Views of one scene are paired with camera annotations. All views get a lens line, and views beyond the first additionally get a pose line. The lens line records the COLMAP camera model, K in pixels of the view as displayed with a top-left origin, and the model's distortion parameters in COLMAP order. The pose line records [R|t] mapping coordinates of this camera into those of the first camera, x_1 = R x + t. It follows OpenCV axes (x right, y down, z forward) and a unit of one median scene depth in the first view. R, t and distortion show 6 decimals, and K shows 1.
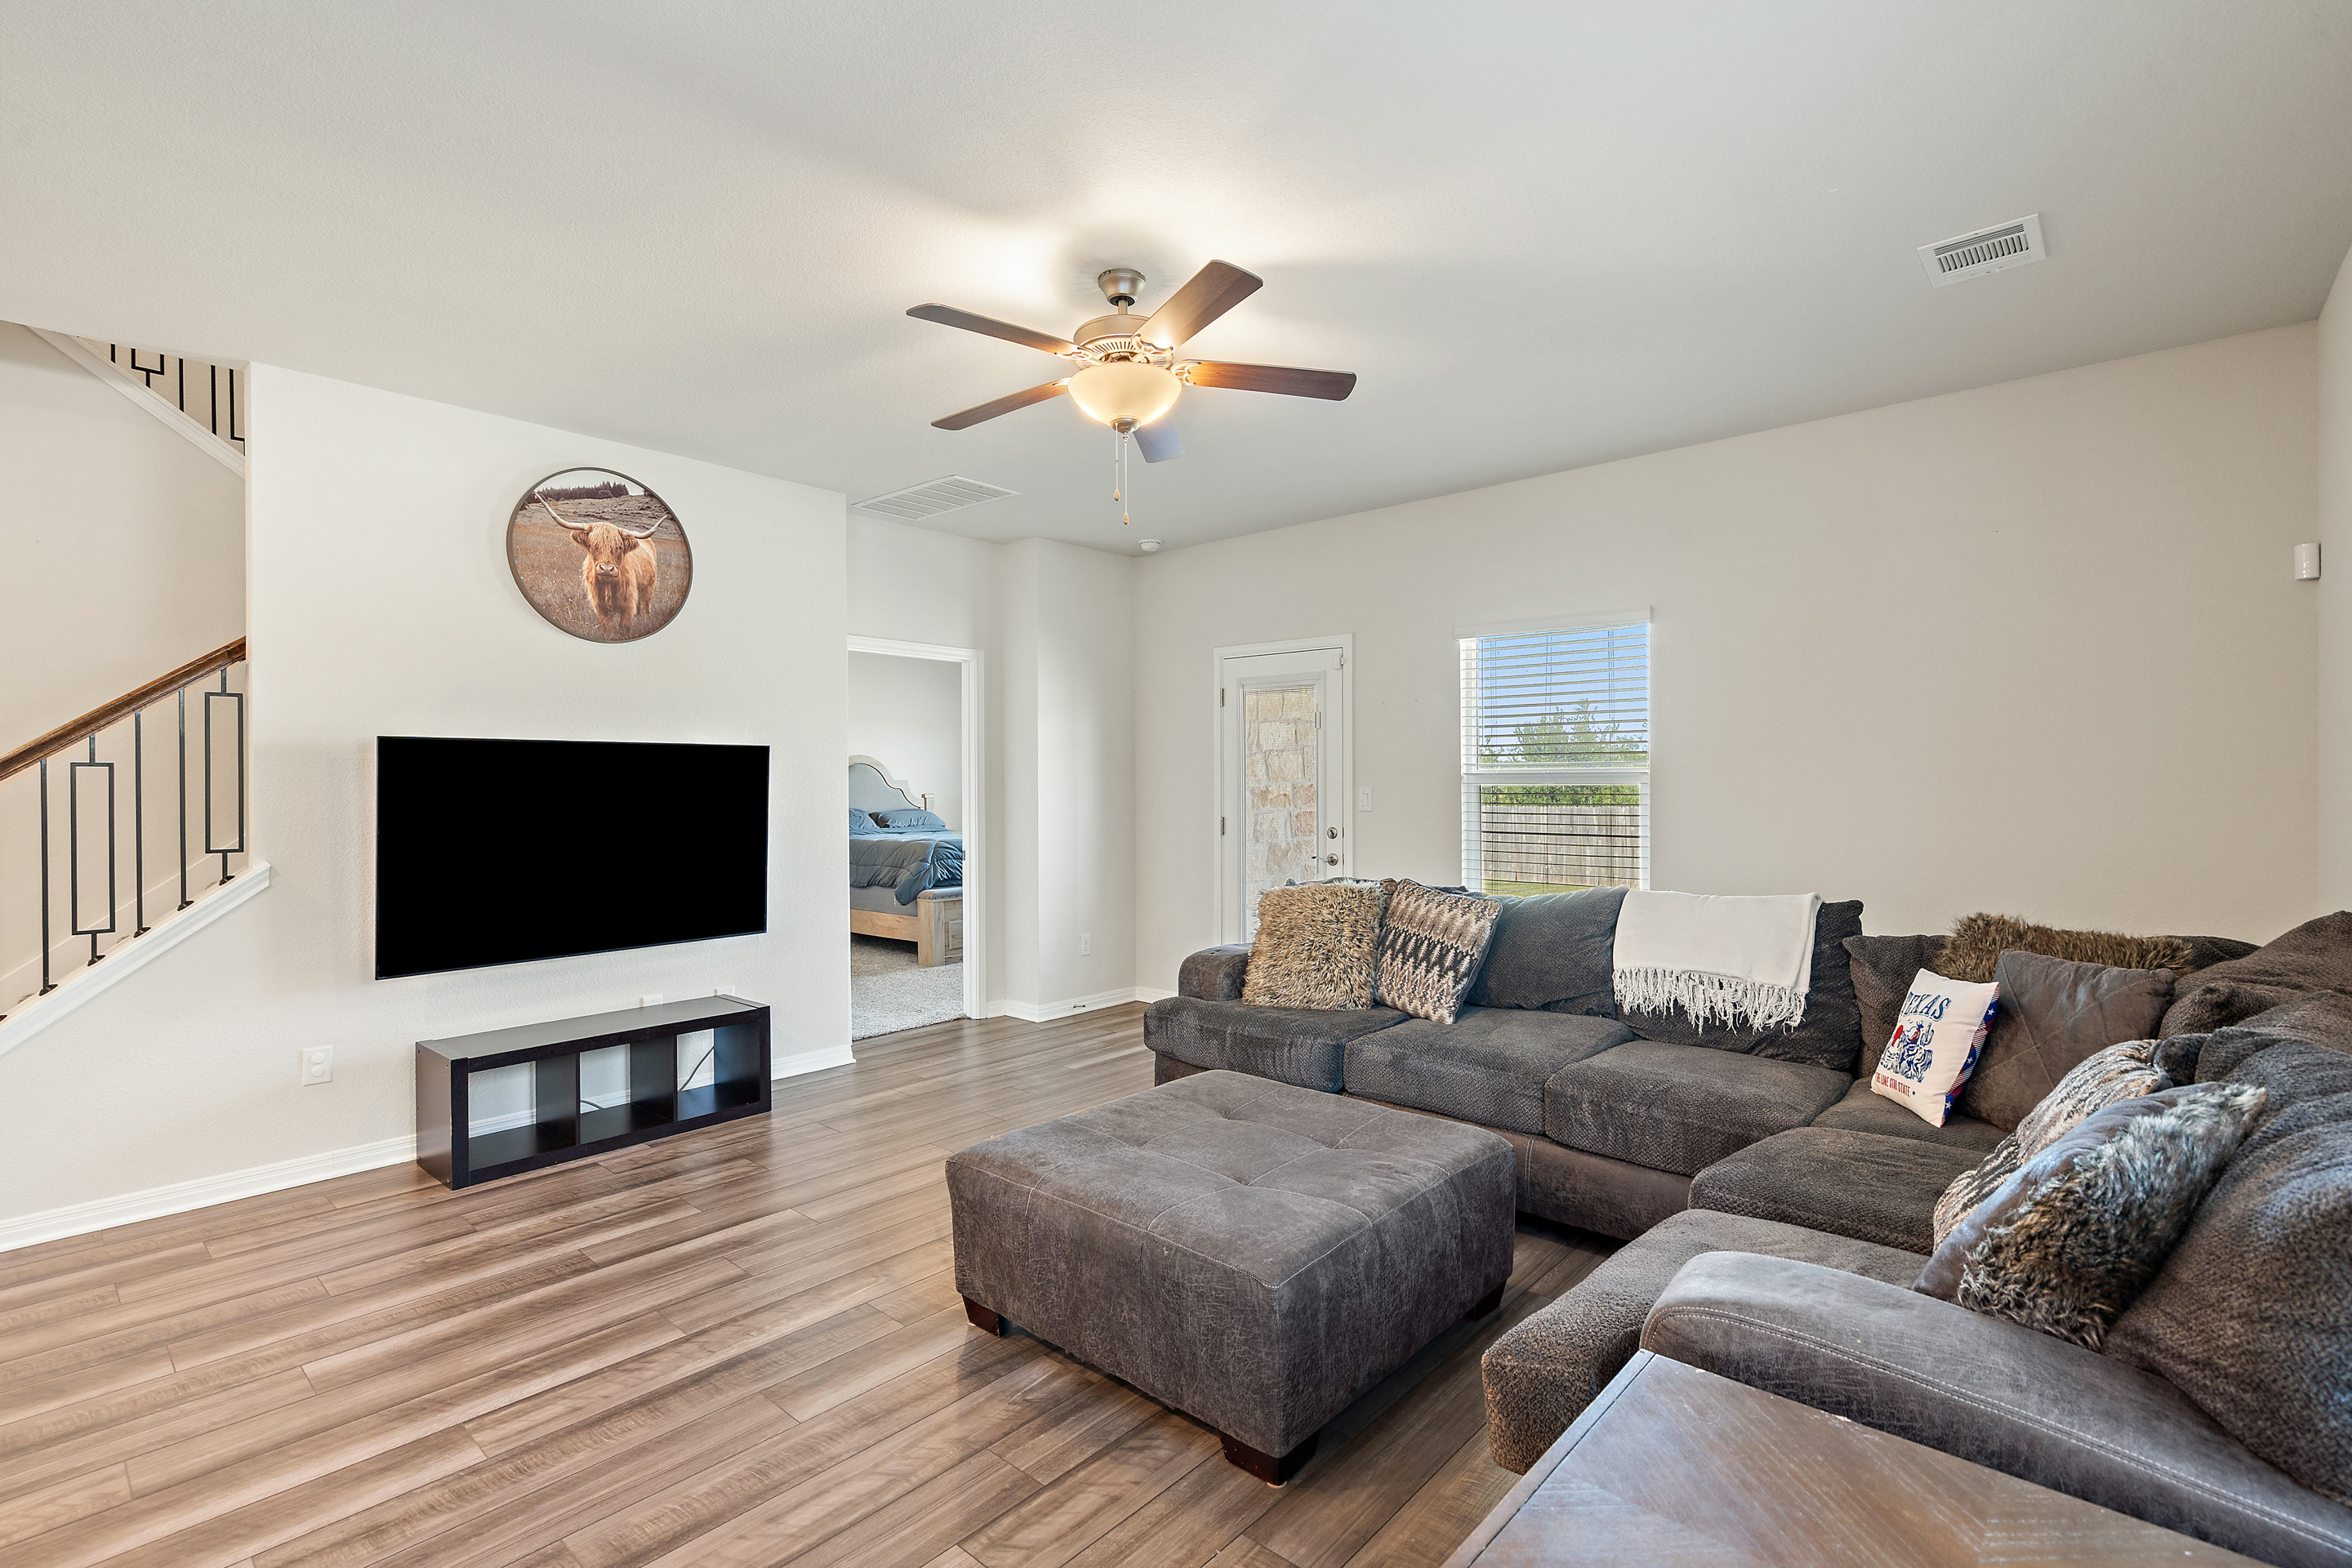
lens RADIAL K [[1074.0, 0, 1177.8], [0, 1074.0, 775.7], [0, 0, 1]] dist [0.003796, -0.001952]
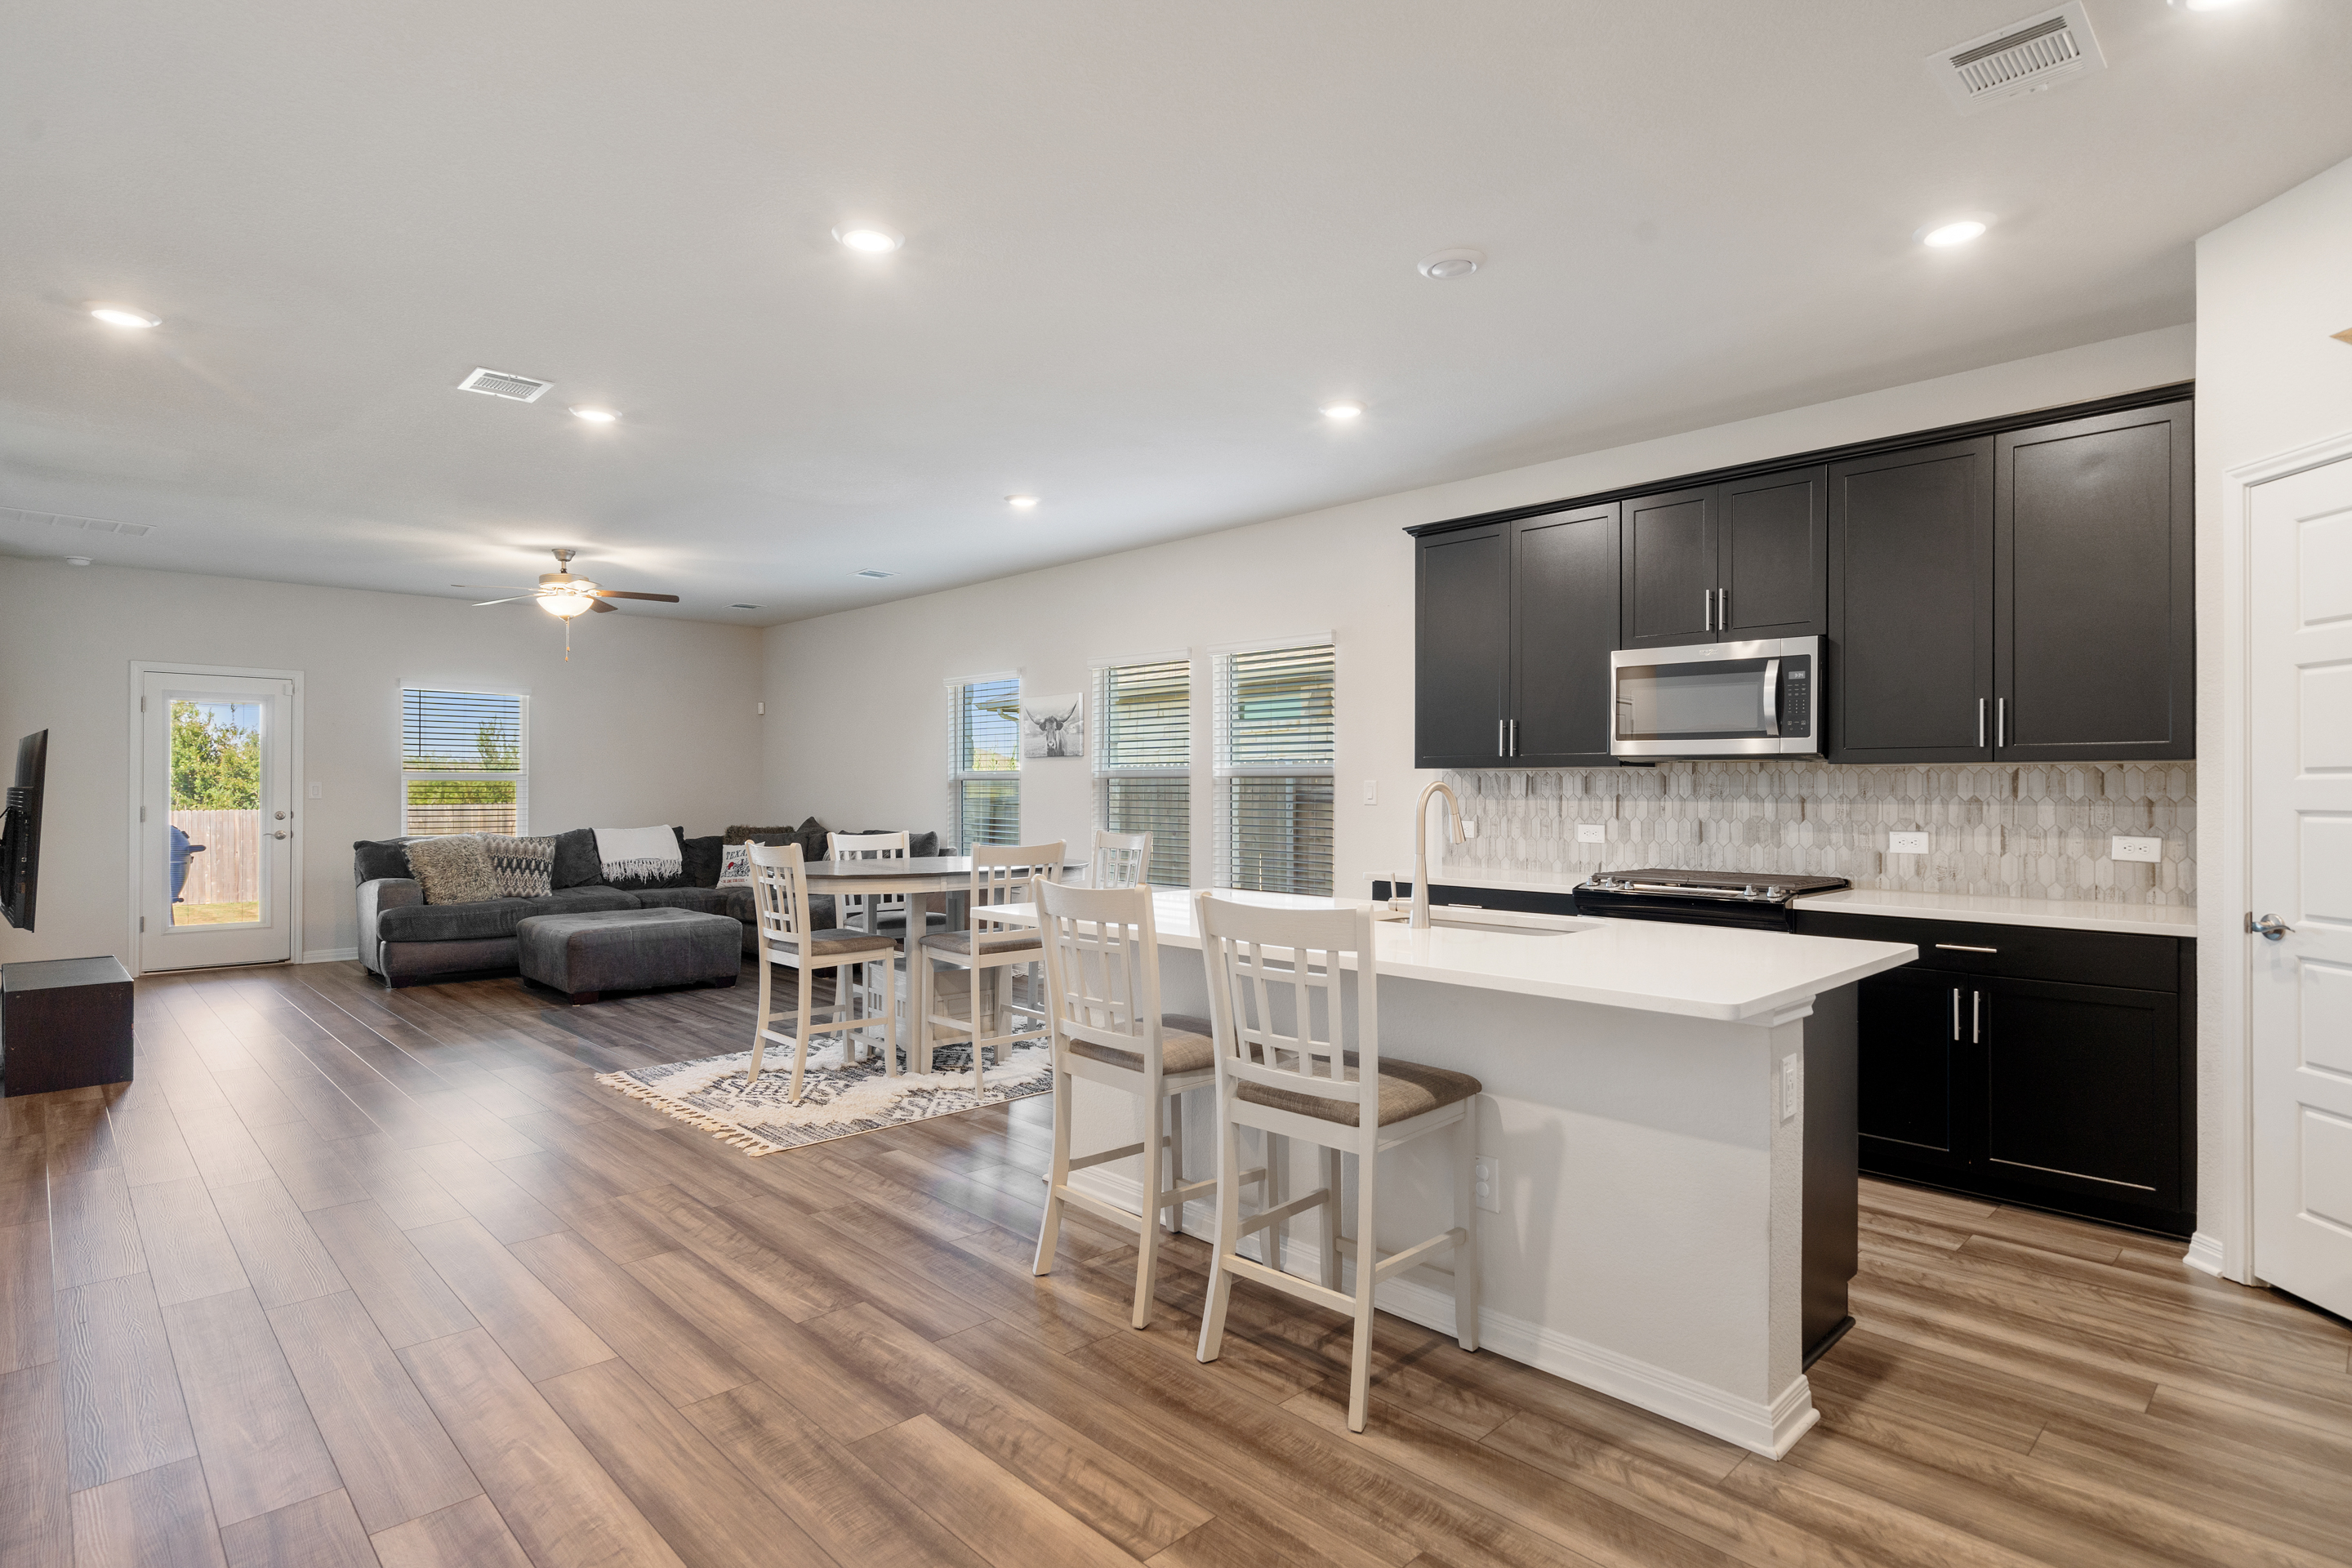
lens RADIAL K [[1212.9, 0, 1199.8], [0, 1212.9, 771.0], [0, 0, 1]] dist [0.019469, -0.012315]
pose [[0.060131, 0.018783, 0.998014, -1.851563], [-0.005859, 0.999812, -0.018464, 0.025593], [-0.998173, -0.004737, 0.060230, -0.346983]]
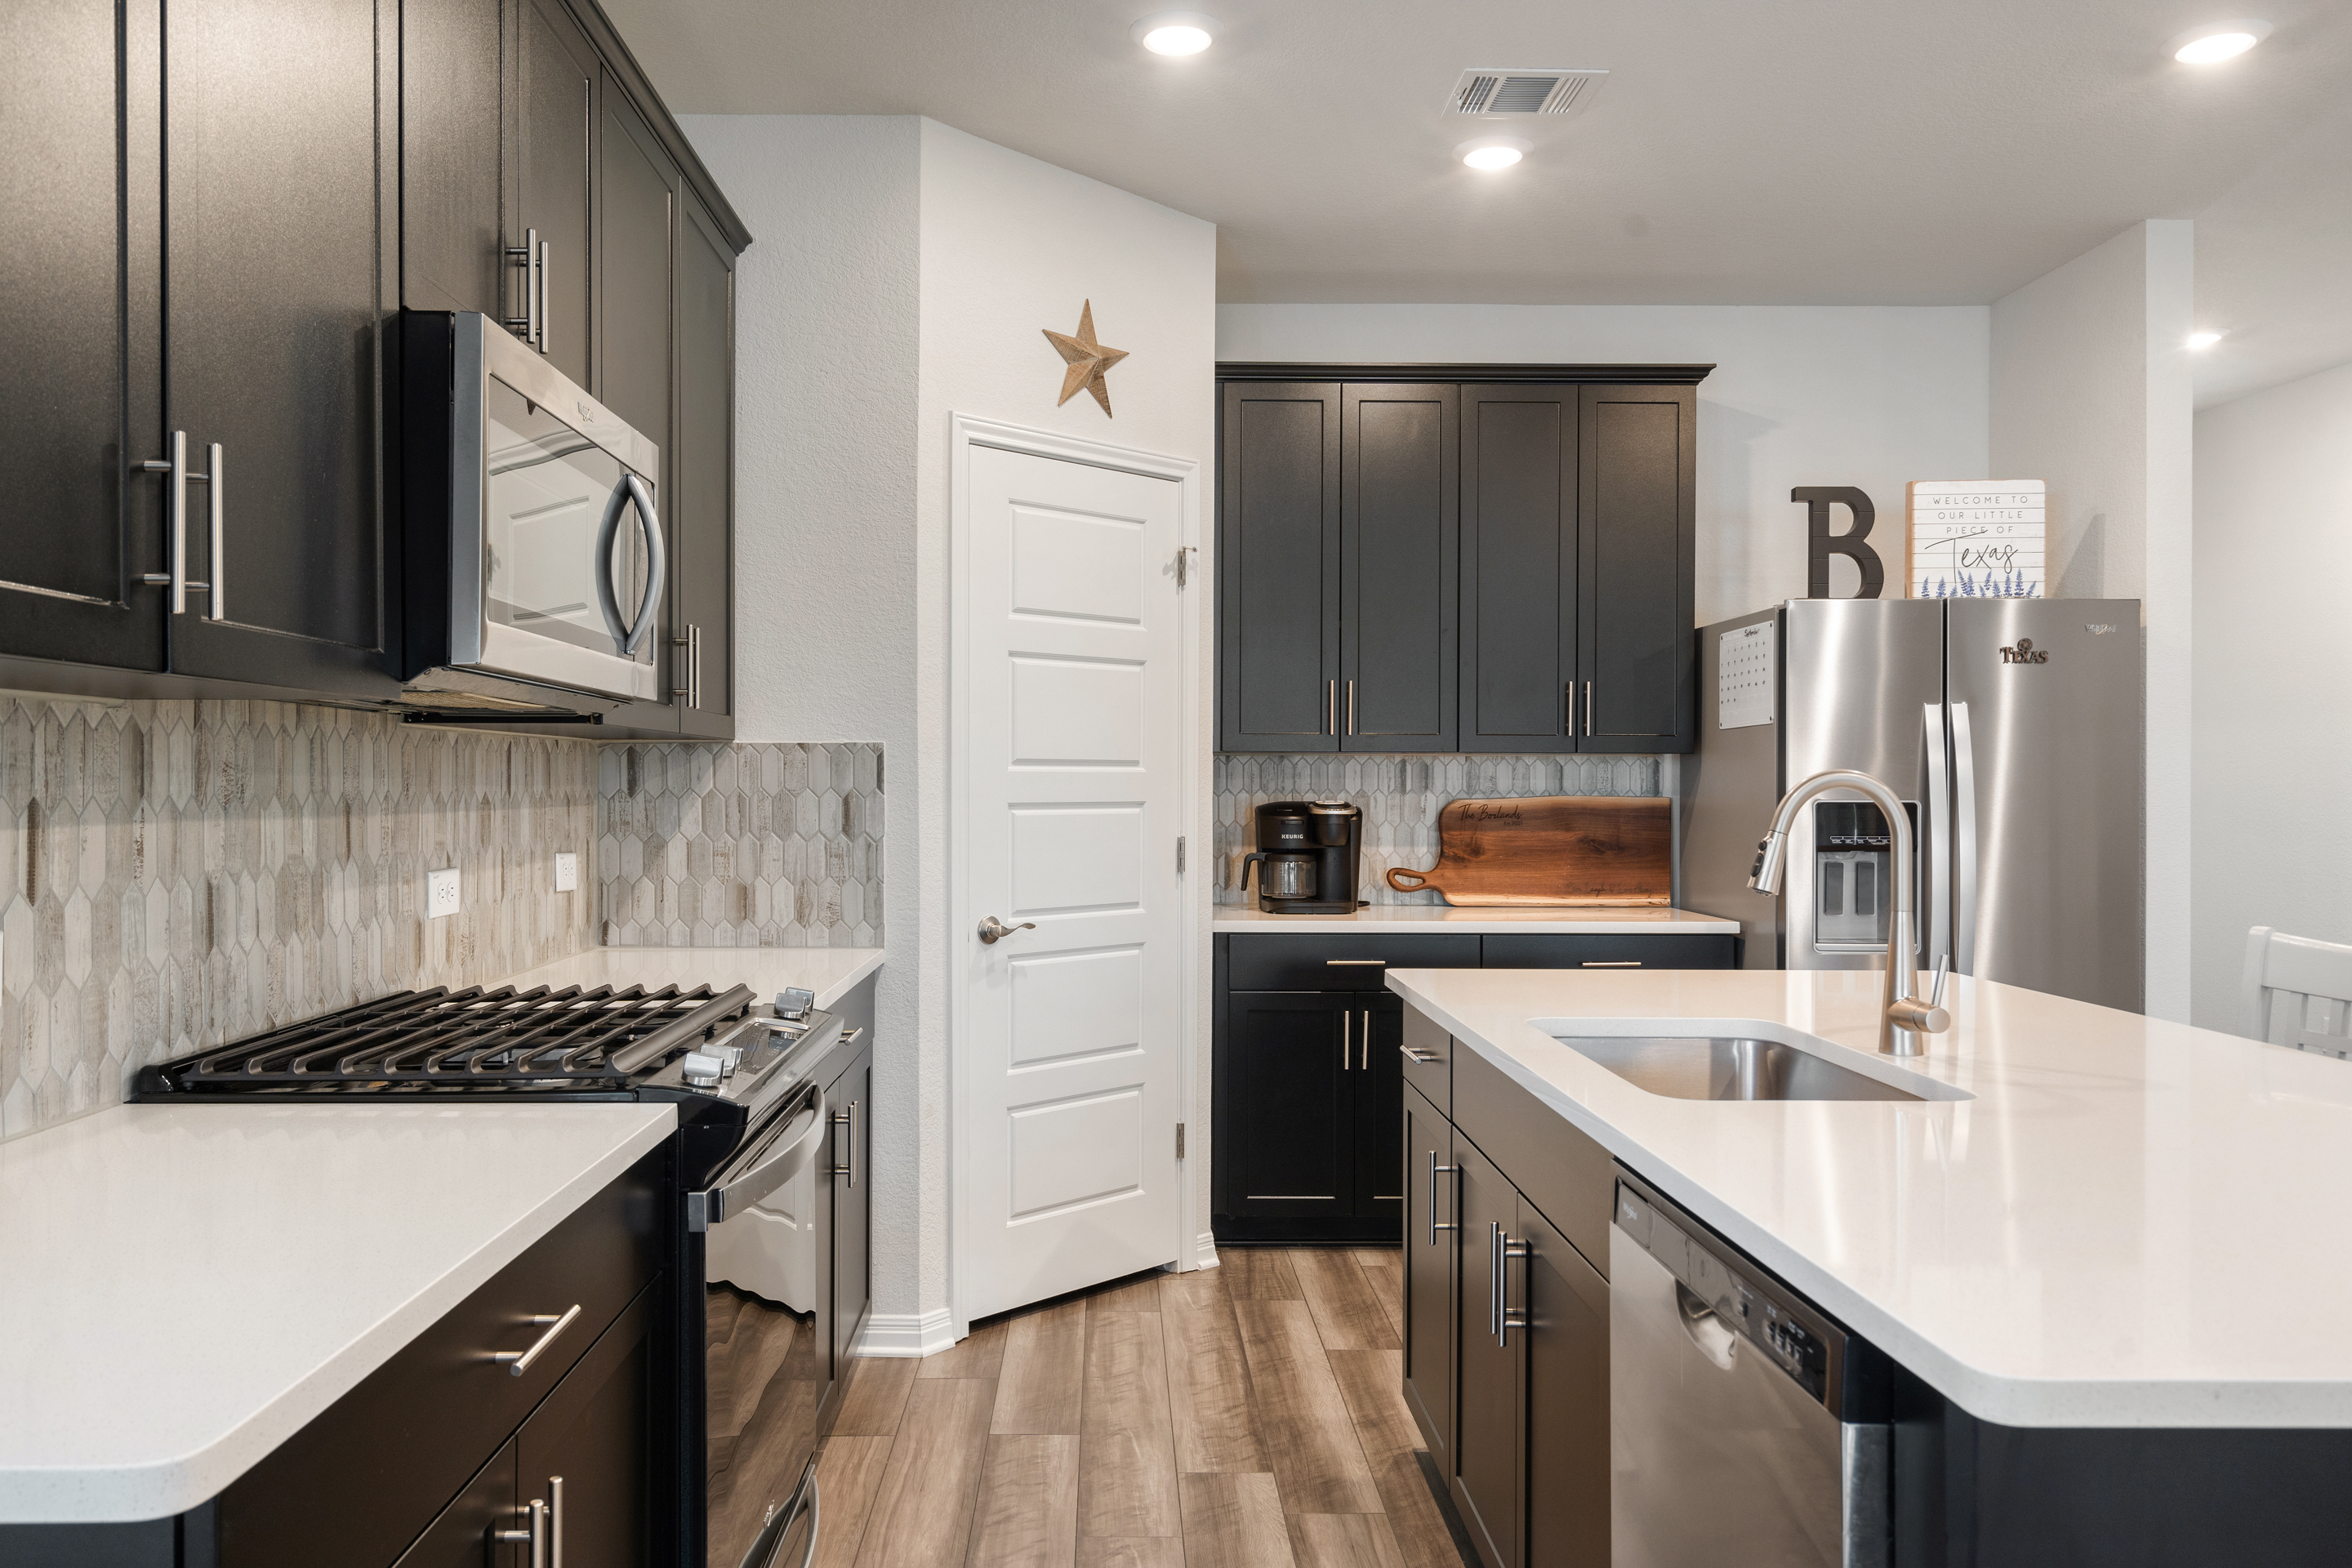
lens RADIAL K [[1664.6, 0, 1100.9], [0, 1664.6, 751.6], [0, 0, 1]] dist [-0.025755, -0.002543]
pose [[-0.748430, -0.009586, -0.663144, -0.423034], [0.004118, 0.999809, -0.019099, 0.020390], [0.663201, -0.017025, -0.748248, -0.199143]]
